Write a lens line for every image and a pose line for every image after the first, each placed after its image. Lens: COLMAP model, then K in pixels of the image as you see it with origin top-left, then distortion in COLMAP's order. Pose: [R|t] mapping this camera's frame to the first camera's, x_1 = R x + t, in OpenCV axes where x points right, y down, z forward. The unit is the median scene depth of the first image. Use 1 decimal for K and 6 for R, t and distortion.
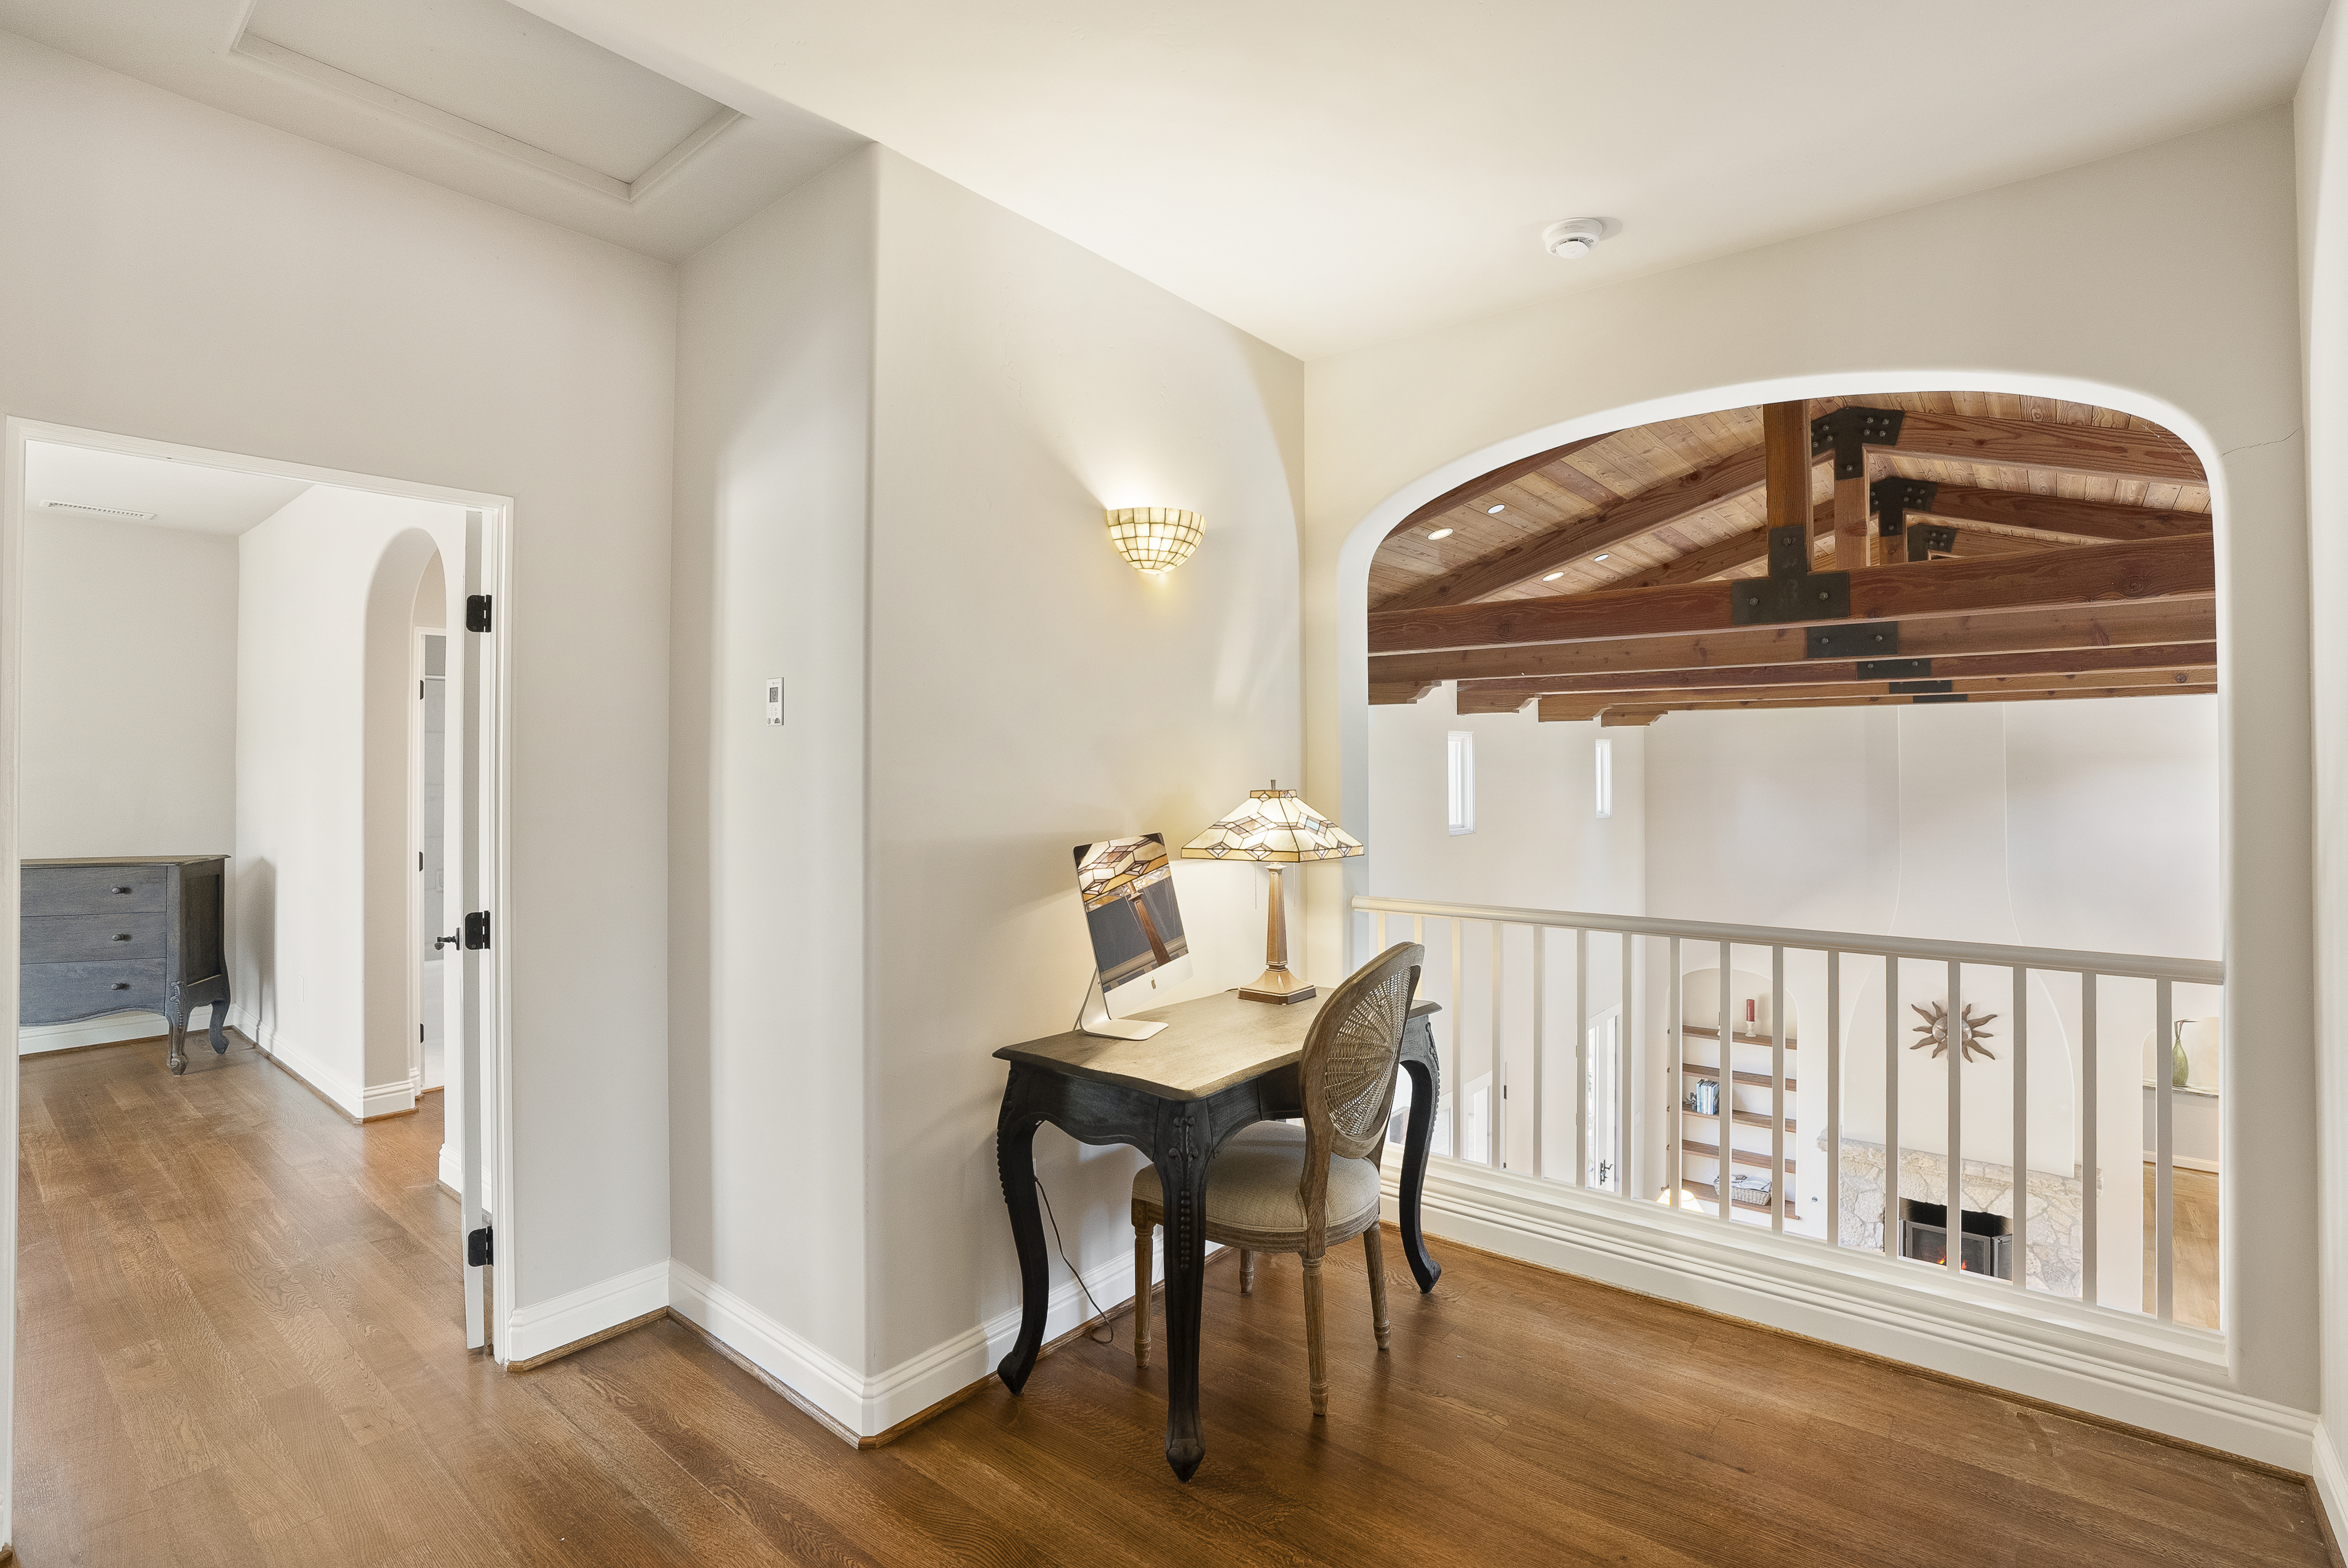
lens RADIAL K [[1145.3, 0, 1224.3], [0, 1145.3, 766.1], [0, 0, 1]] dist [-0.006395, -0.000217]
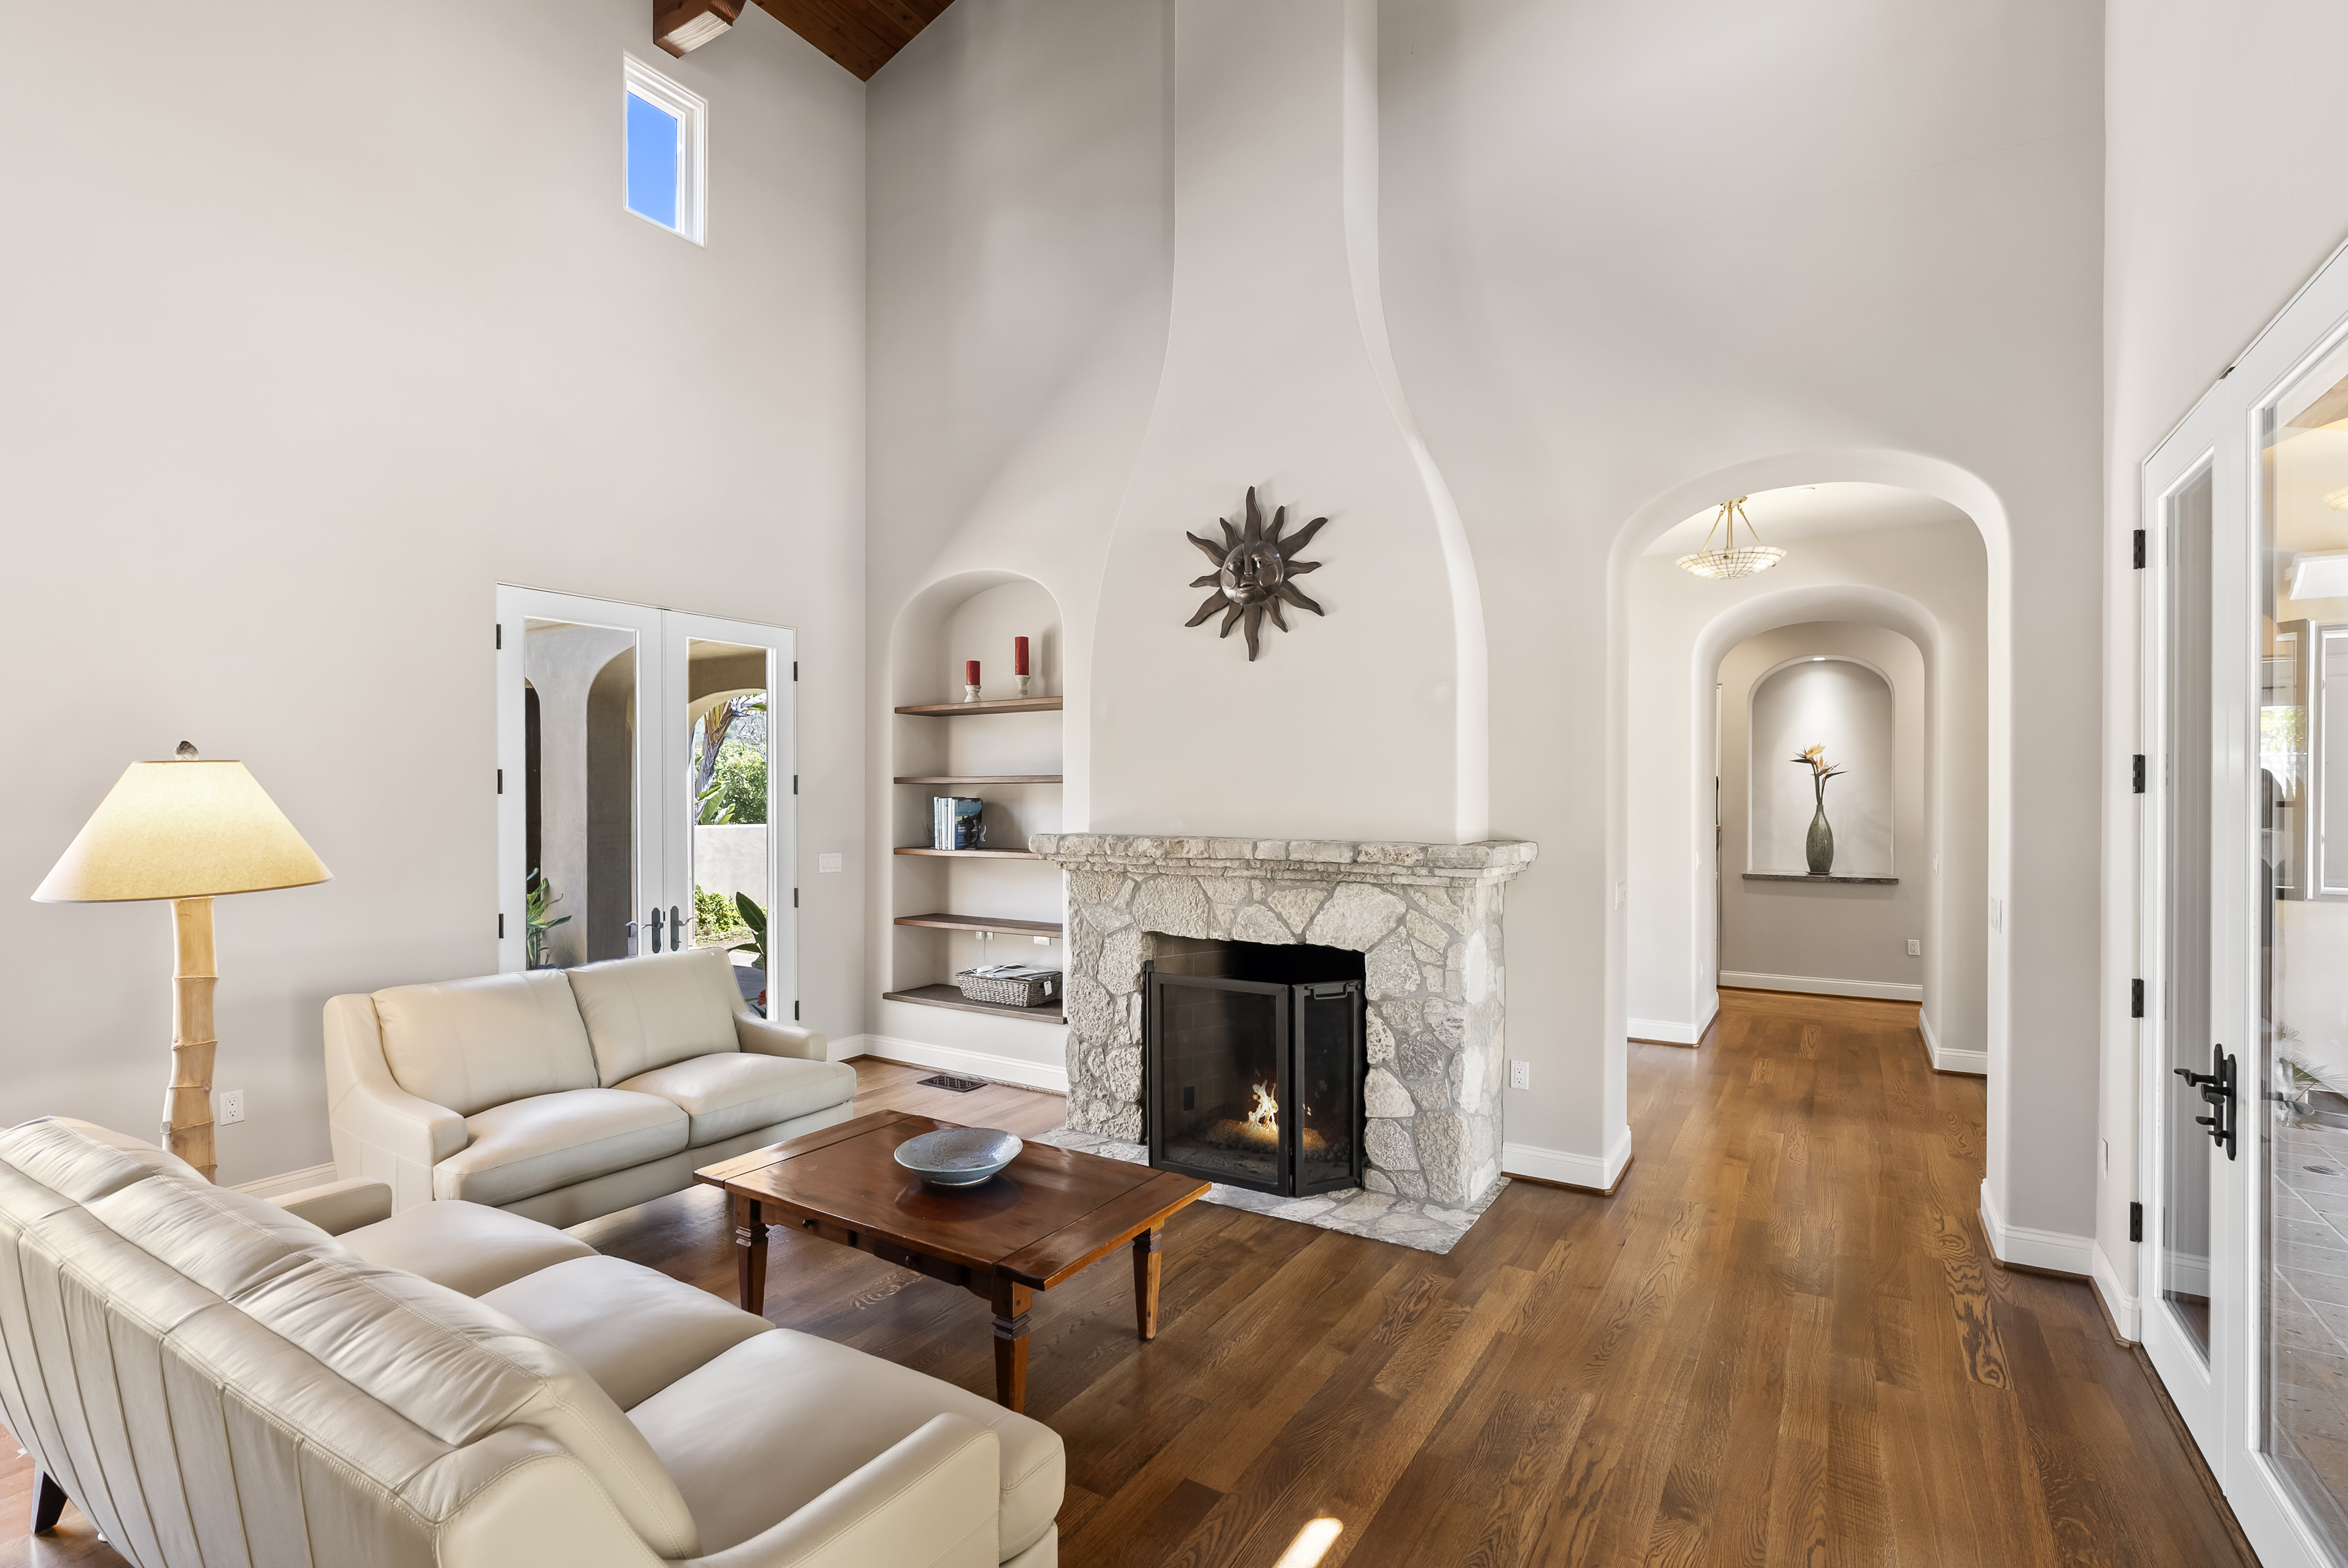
lens RADIAL K [[1083.8, 0, 1171.2], [0, 1083.8, 808.9], [0, 0, 1]] dist [-0.002483, -0.000155]
pose [[0.996295, 0.000101, 0.085996, 0.562978], [-0.001064, 0.999937, 0.011157, 0.324287], [-0.085989, -0.011207, 0.996233, 0.552495]]
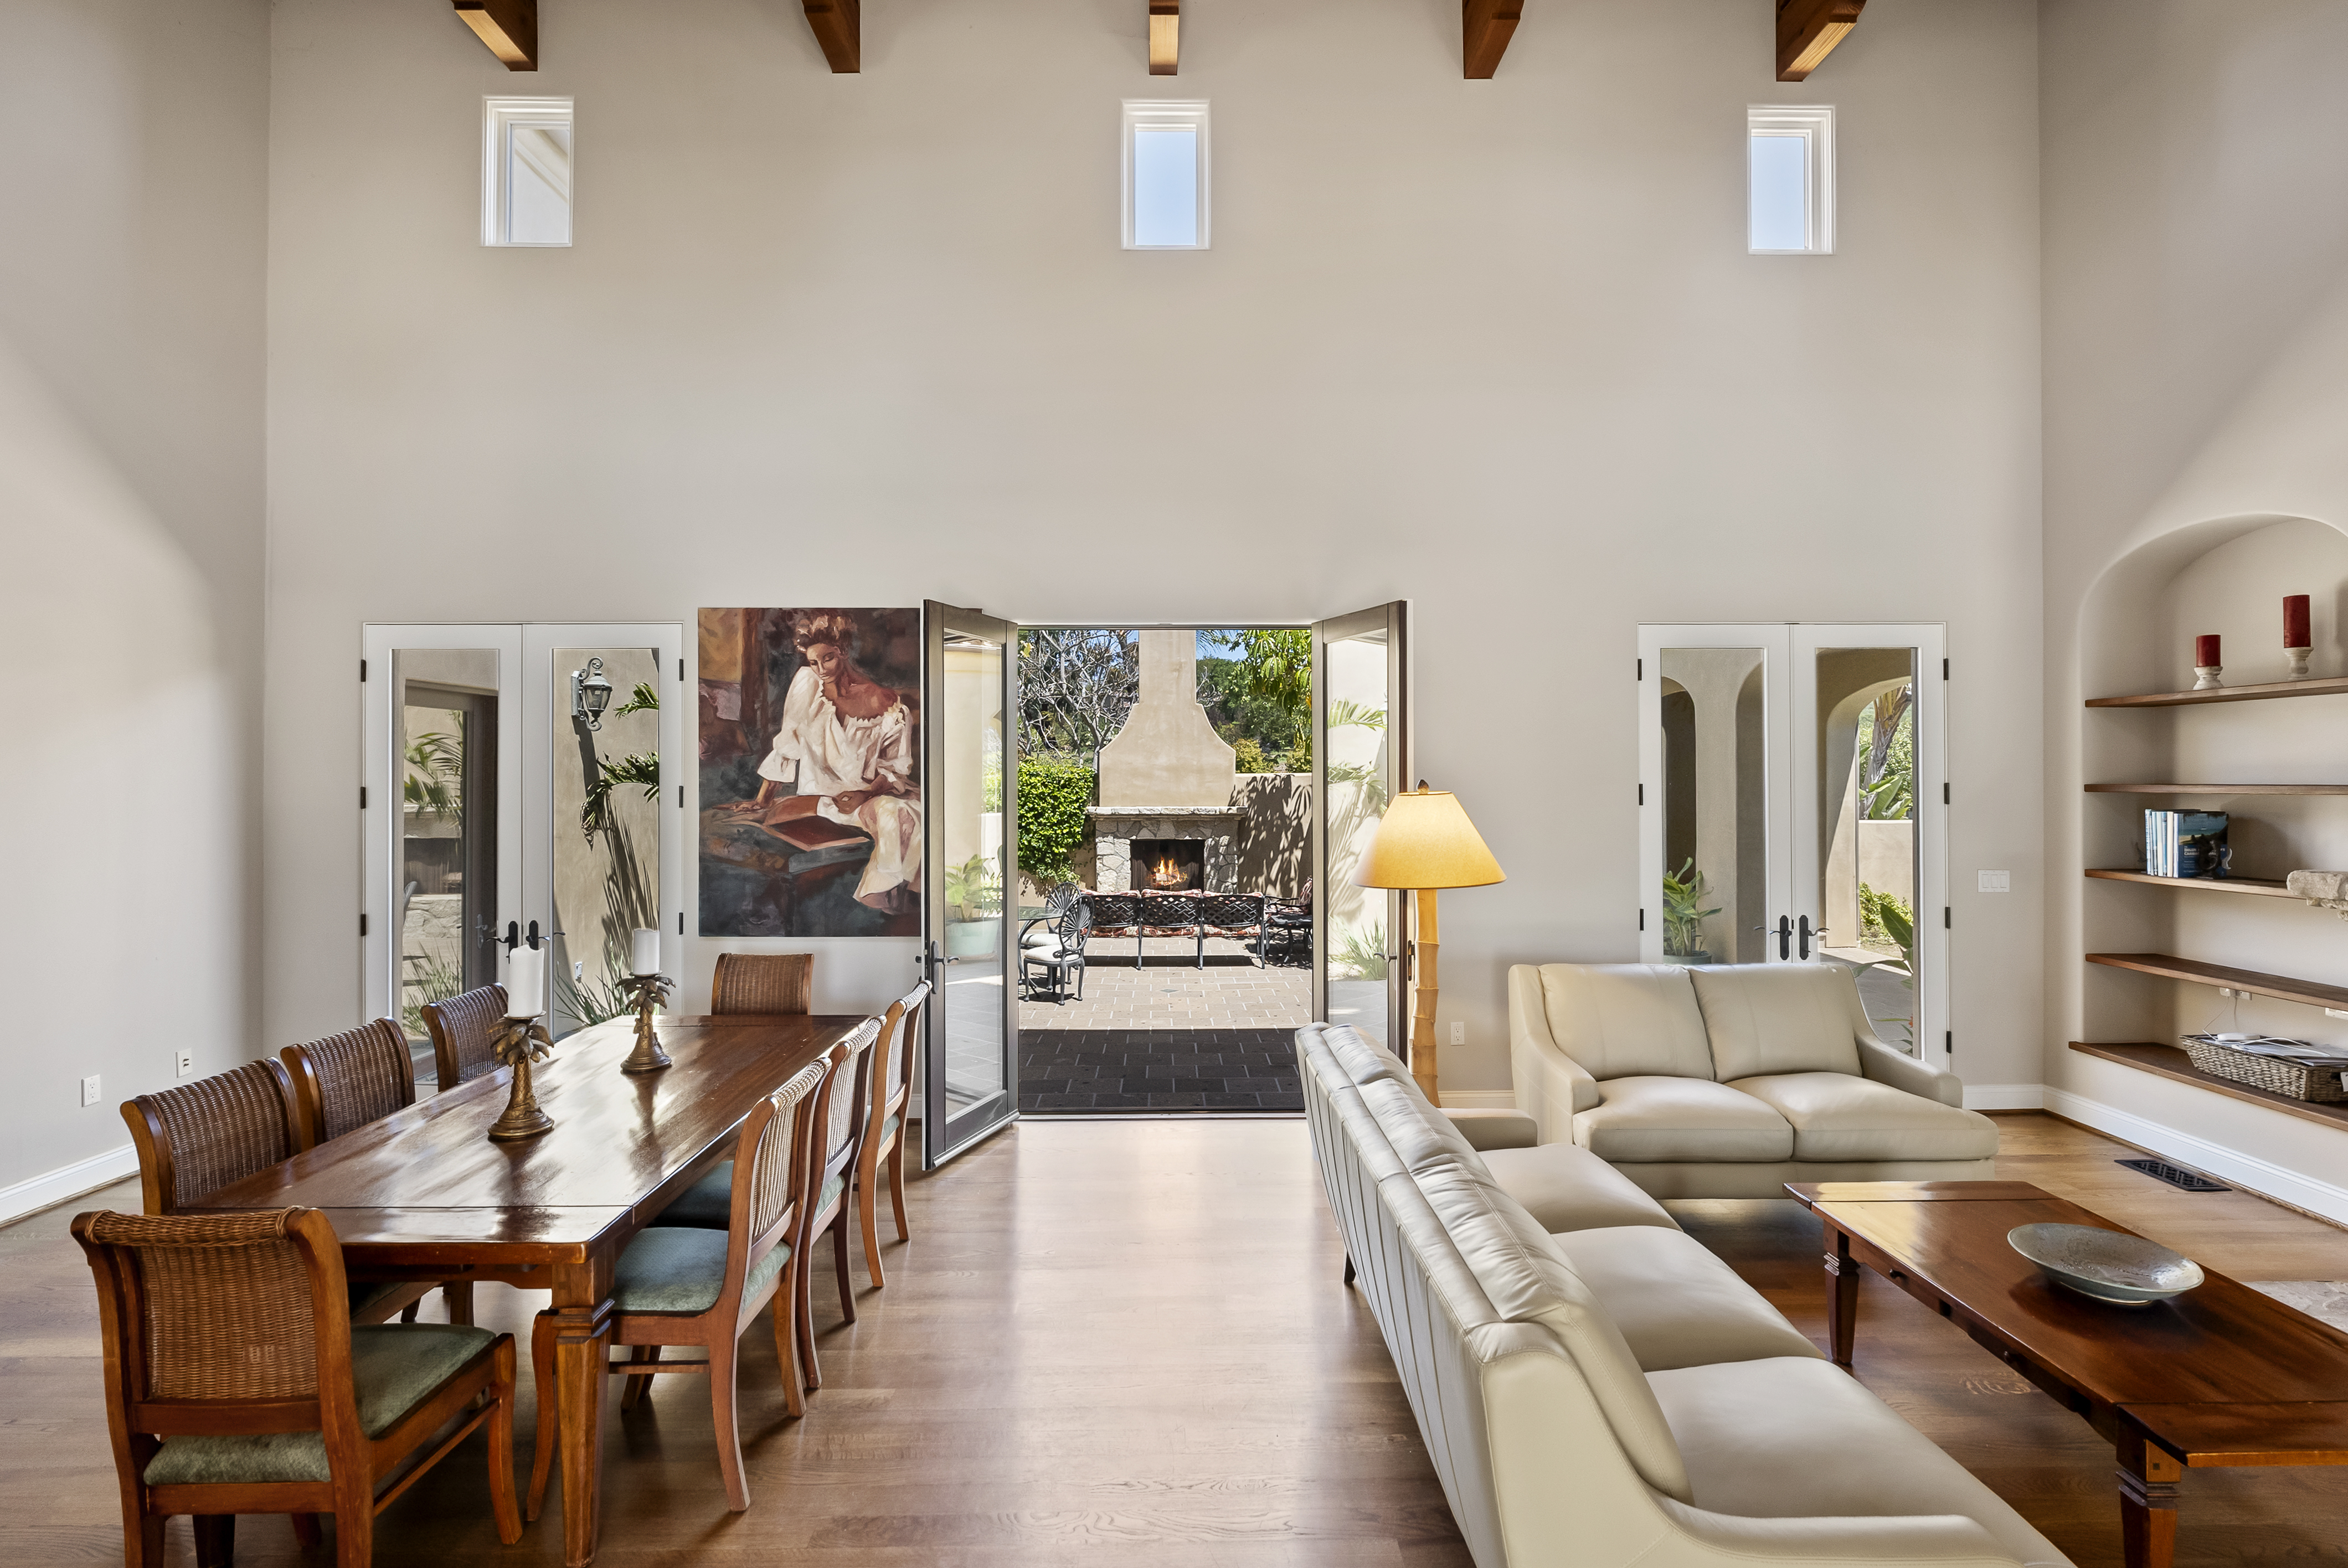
lens RADIAL K [[1059.1, 0, 1178.4], [0, 1059.1, 782.7], [0, 0, 1]] dist [-0.004527, -0.000058]
pose [[0.613855, -0.002655, -0.789414, 0.590482], [0.001968, 0.999996, -0.001833, 0.312454], [0.789416, -0.000428, 0.613858, 0.535244]]
